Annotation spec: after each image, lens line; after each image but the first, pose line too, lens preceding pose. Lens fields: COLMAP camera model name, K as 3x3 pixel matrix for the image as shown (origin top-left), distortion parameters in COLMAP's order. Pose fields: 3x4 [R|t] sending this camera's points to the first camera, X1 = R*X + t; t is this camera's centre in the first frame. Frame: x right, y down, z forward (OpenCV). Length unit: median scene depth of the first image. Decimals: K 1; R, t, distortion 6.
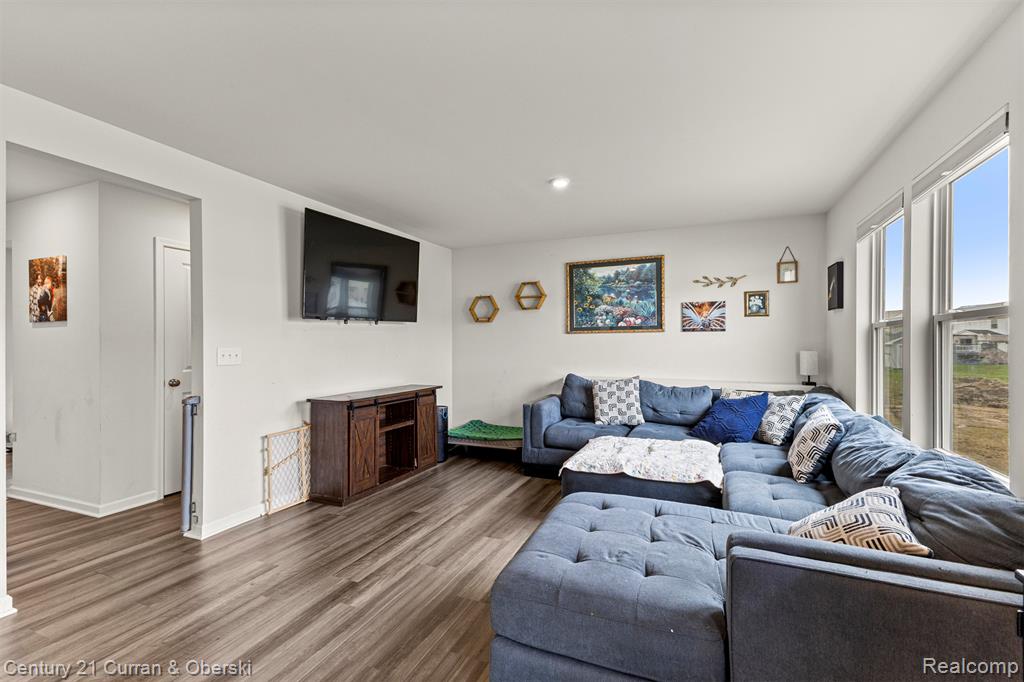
lens RADIAL K [[443.6, 0, 513.6], [0, 443.6, 340.9], [0, 0, 1]] dist [0.000344, 0.000014]
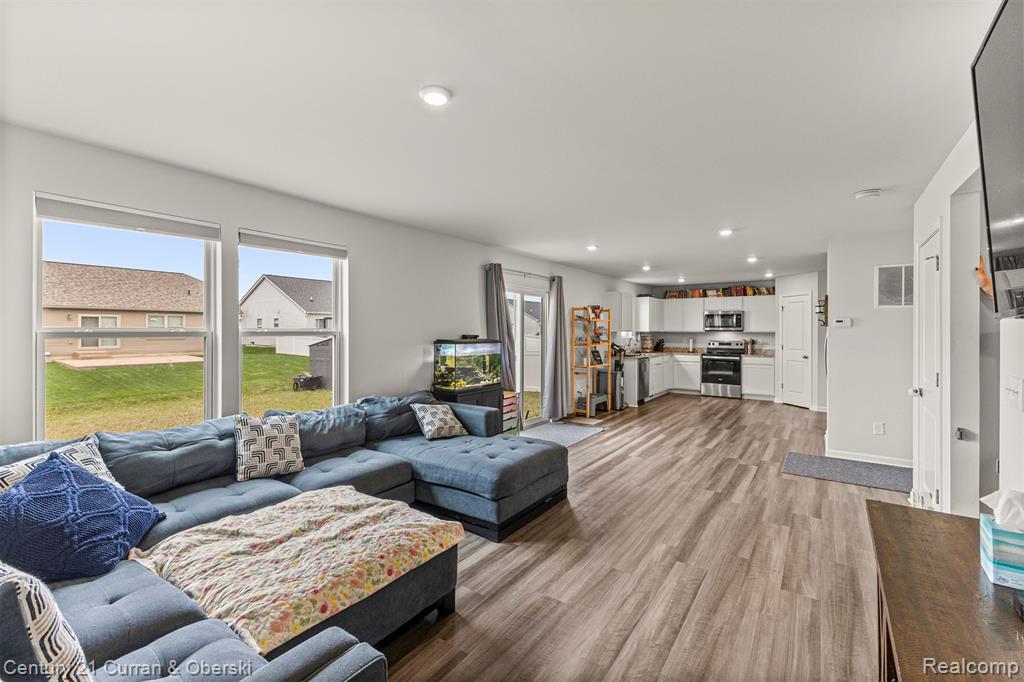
lens RADIAL K [[443.6, 0, 512.0], [0, 443.6, 334.8], [0, 0, 1]] dist [0.000344, 0.000014]
pose [[-0.977483, -0.003528, 0.210987, -0.149194], [-0.001867, 0.999966, 0.008071, -0.049783], [-0.211008, 0.007495, -0.977456, 1.930672]]
